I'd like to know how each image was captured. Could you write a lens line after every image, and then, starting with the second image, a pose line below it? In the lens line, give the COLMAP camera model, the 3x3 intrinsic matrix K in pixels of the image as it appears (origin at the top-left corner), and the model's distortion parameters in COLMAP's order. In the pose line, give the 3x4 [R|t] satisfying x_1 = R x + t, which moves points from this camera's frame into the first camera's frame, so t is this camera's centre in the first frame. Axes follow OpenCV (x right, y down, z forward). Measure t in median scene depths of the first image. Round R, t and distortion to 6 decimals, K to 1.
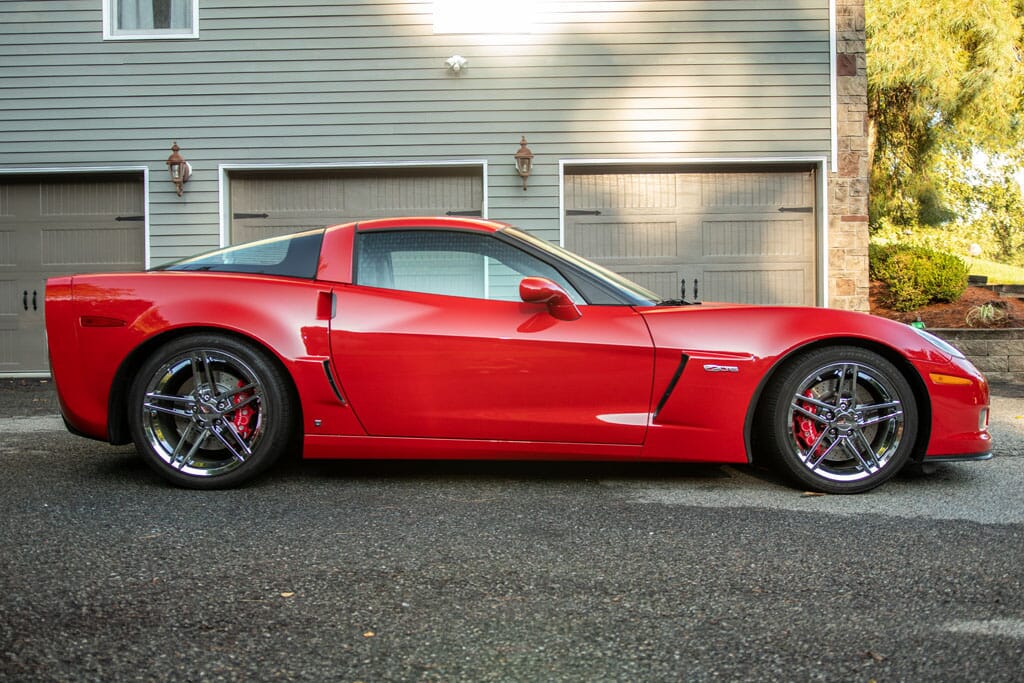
lens RADIAL K [[1081.0, 0, 512.0], [0, 1081.0, 341.5], [0, 0, 1]] dist [-0.025349, -0.010336]
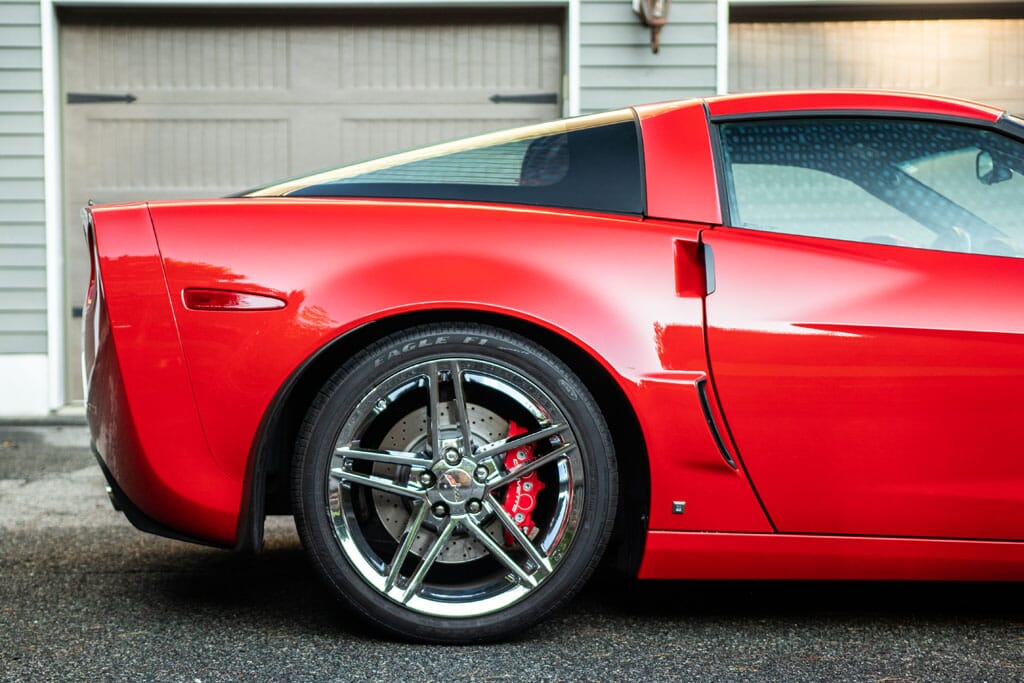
lens RADIAL K [[2057.7, 0, 509.9], [0, 2057.7, 367.8], [0, 0, 1]] dist [0.091665, 0.145916]
pose [[0.998446, 0.000725, 0.055716, -0.303261], [-0.001164, 0.999968, 0.007861, 0.004628], [-0.055709, -0.007914, 0.998416, 0.067023]]
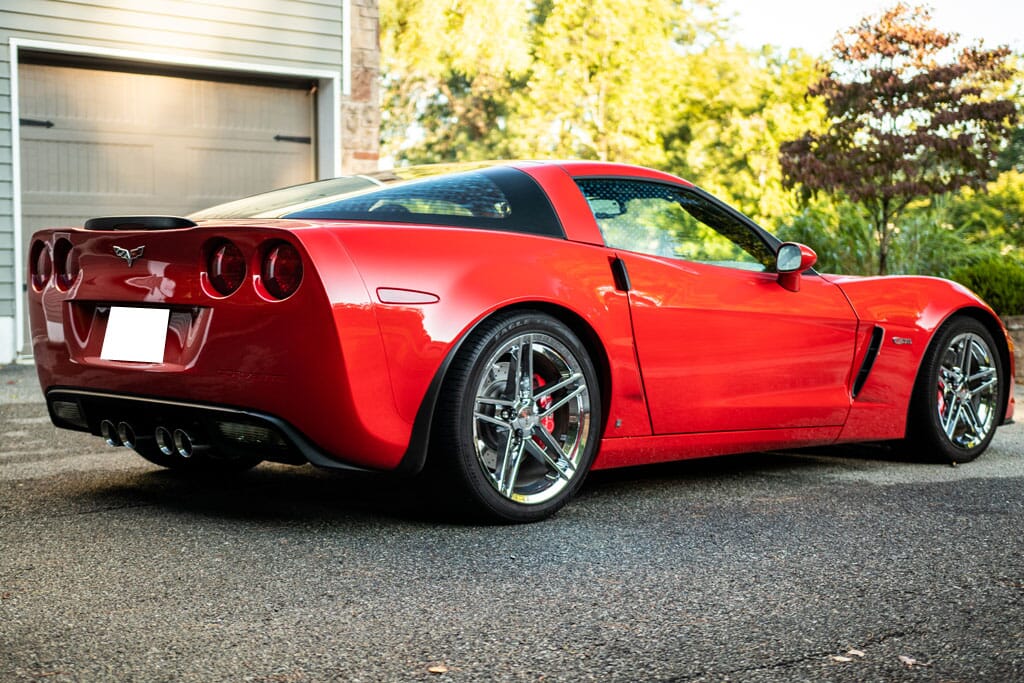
lens RADIAL K [[1622.6, 0, 512.0], [0, 1622.6, 341.5], [0, 0, 1]] dist [0.090111, 0.096529]
pose [[0.709635, -0.025902, 0.704093, -1.044907], [0.014217, 0.999647, 0.022446, -0.011369], [-0.704426, -0.005919, 0.709753, 0.213723]]
